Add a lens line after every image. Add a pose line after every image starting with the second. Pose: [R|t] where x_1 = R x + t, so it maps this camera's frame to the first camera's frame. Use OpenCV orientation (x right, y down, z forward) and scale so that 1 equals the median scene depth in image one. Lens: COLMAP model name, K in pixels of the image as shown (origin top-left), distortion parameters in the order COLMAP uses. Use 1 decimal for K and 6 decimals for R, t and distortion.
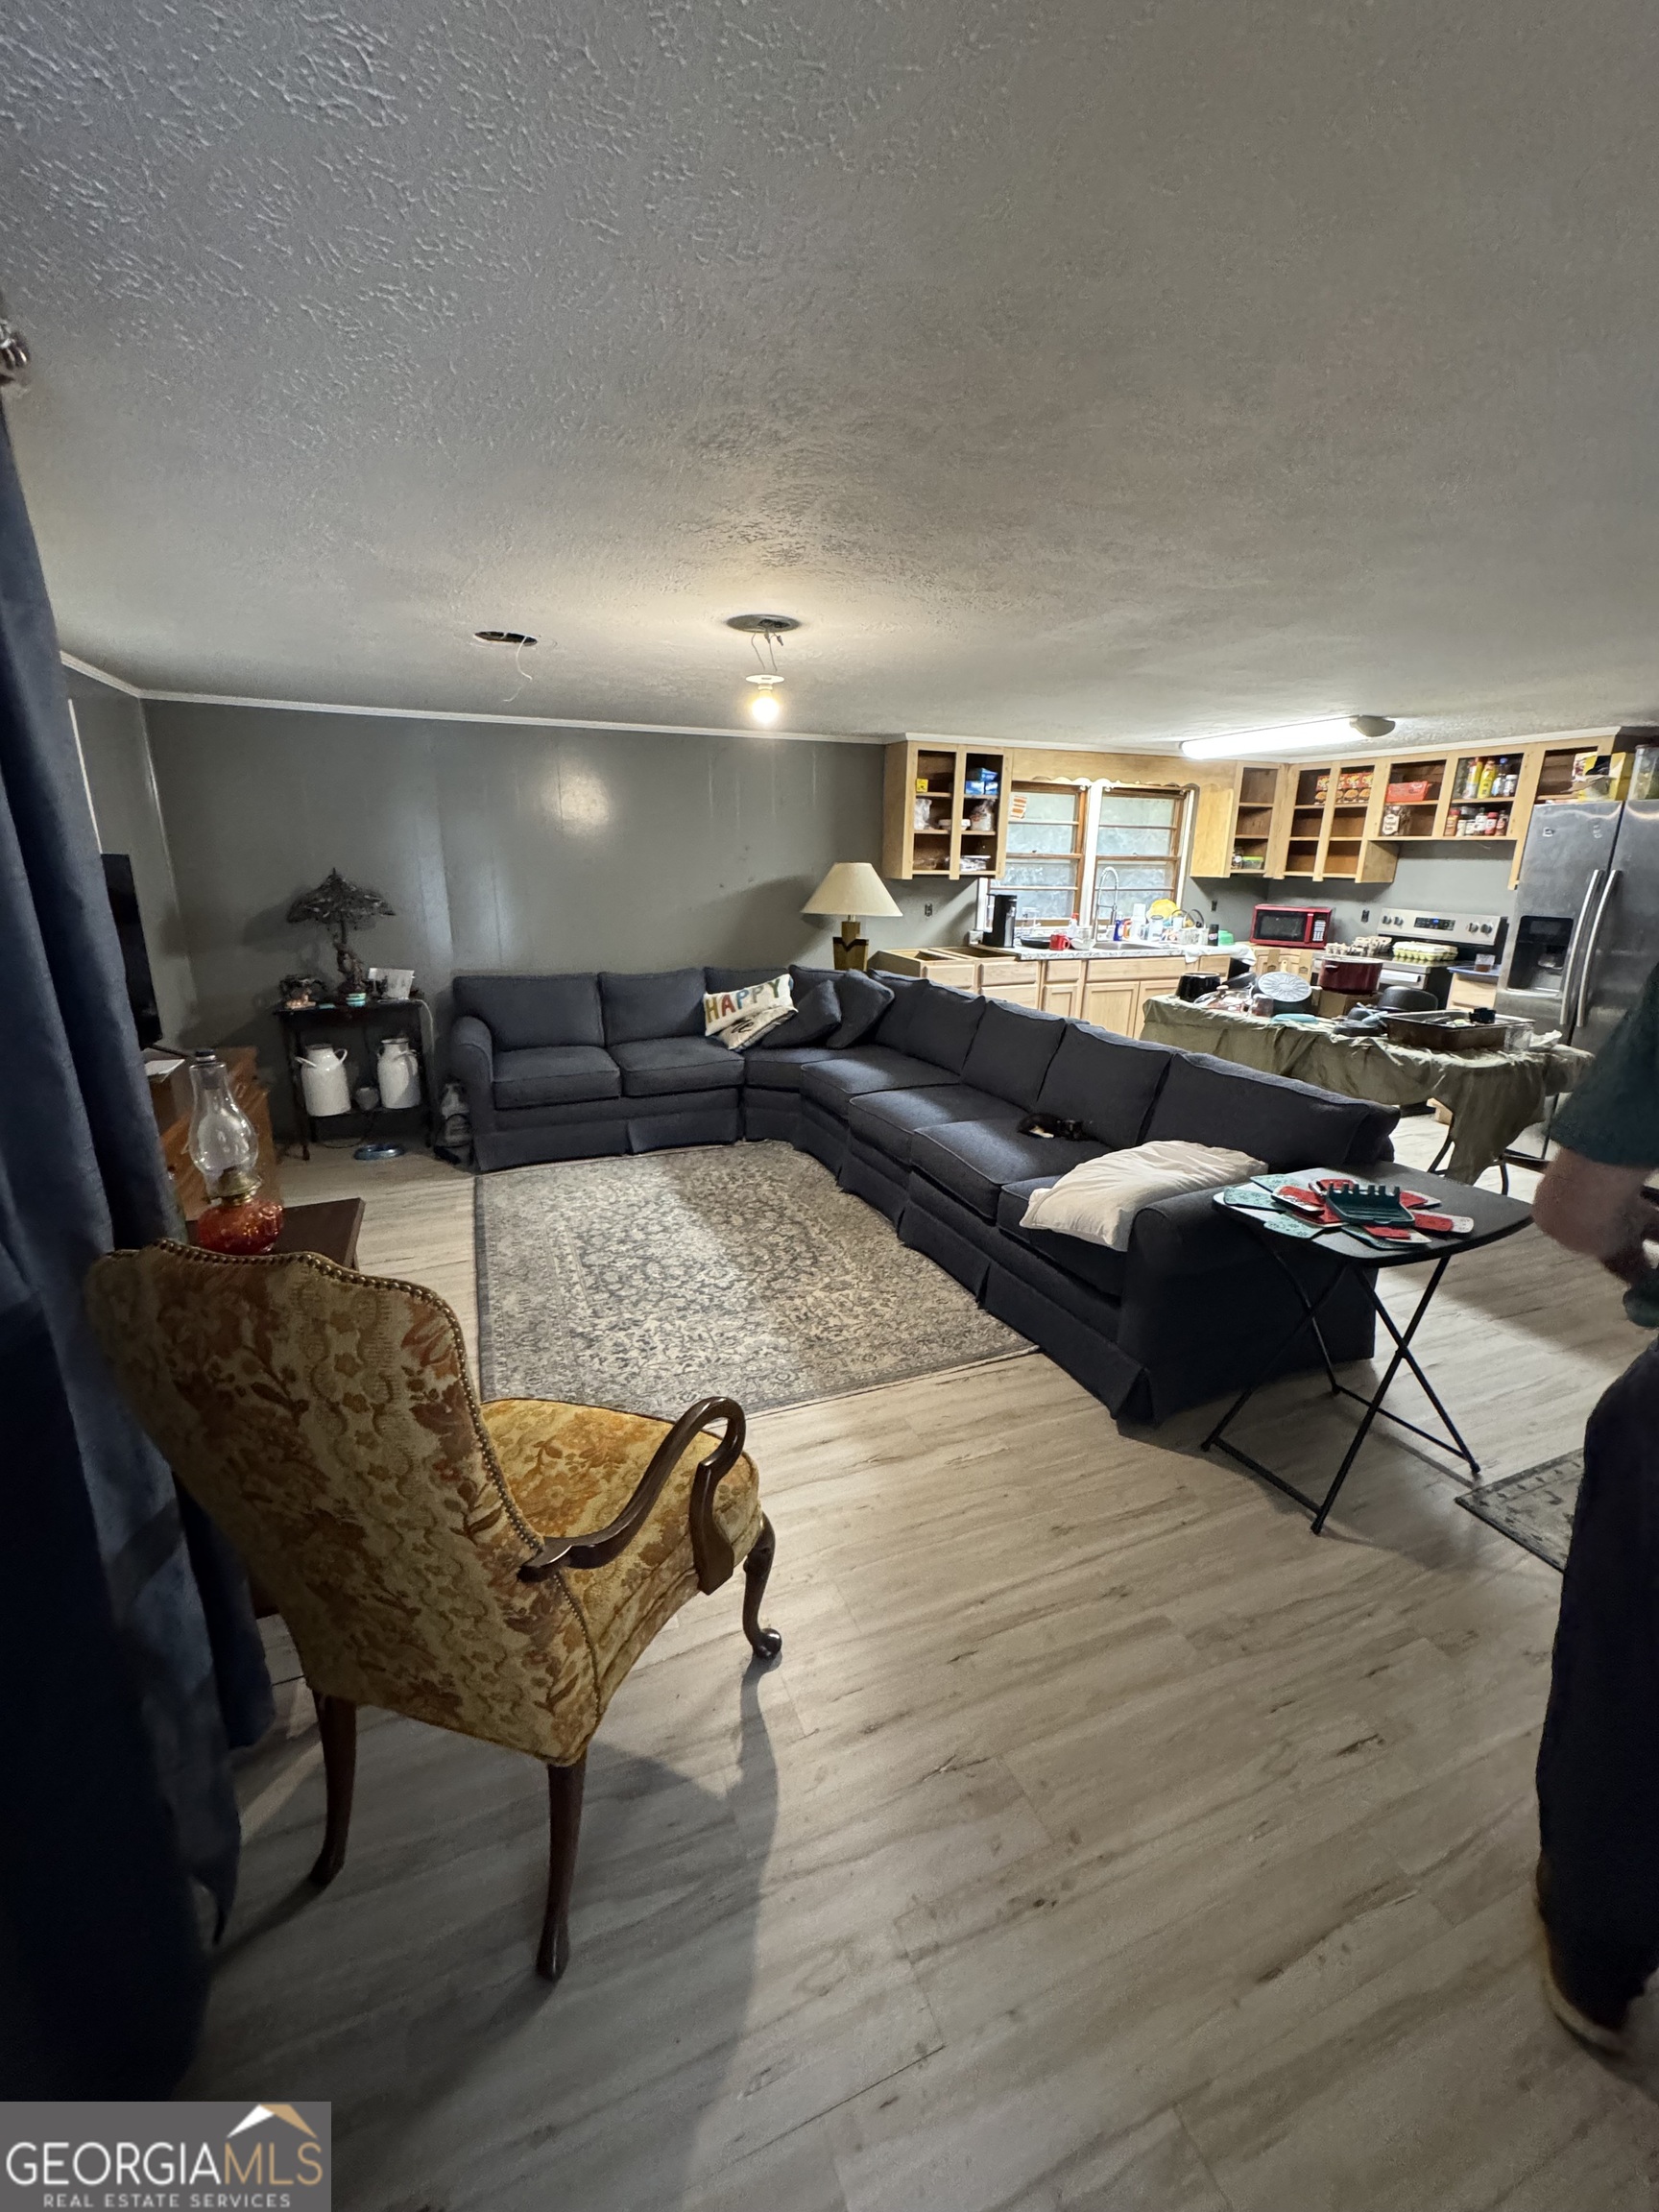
lens RADIAL K [[889.9, 0, 826.6], [0, 889.9, 1107.2], [0, 0, 1]] dist [0.003379, -0.000179]
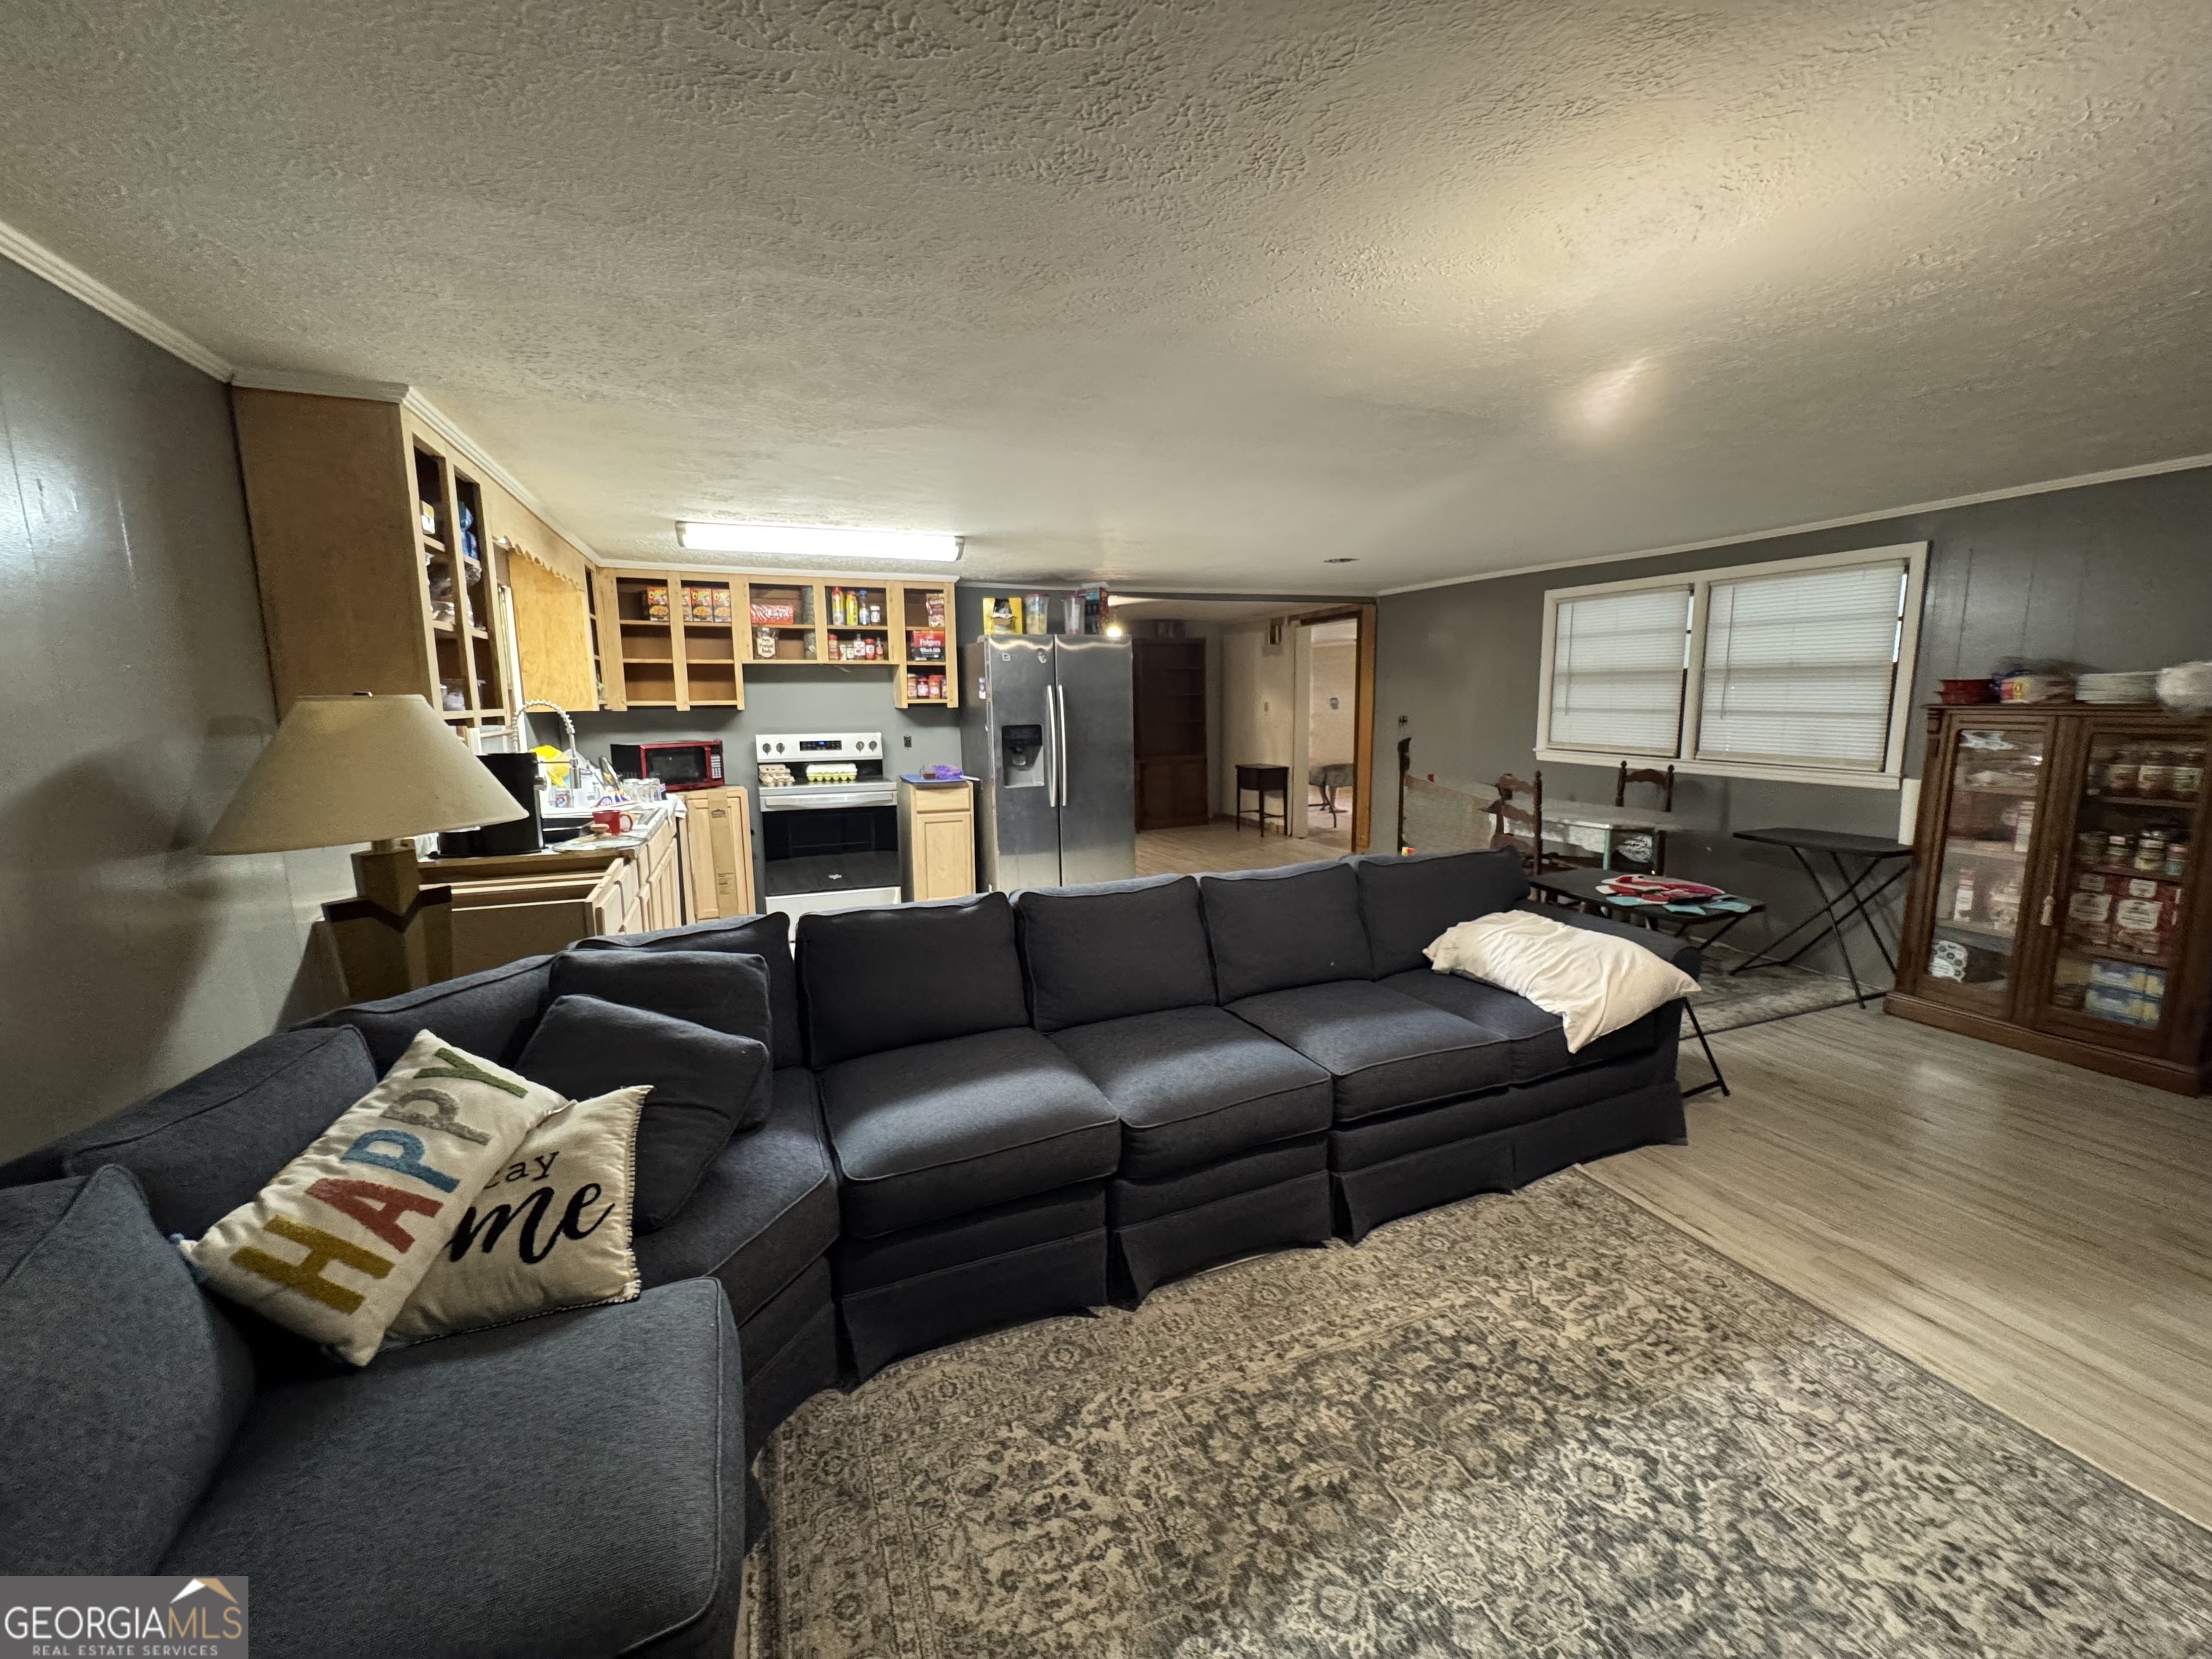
lens RADIAL K [[889.9, 0, 1113.6], [0, 889.9, 830.9], [0, 0, 1]] dist [0.003379, -0.000179]
pose [[-0.004015, -0.172360, 0.985026, -0.361778], [0.284170, 0.944227, 0.166379, -0.208757], [-0.958765, 0.280583, 0.045188, 0.741816]]
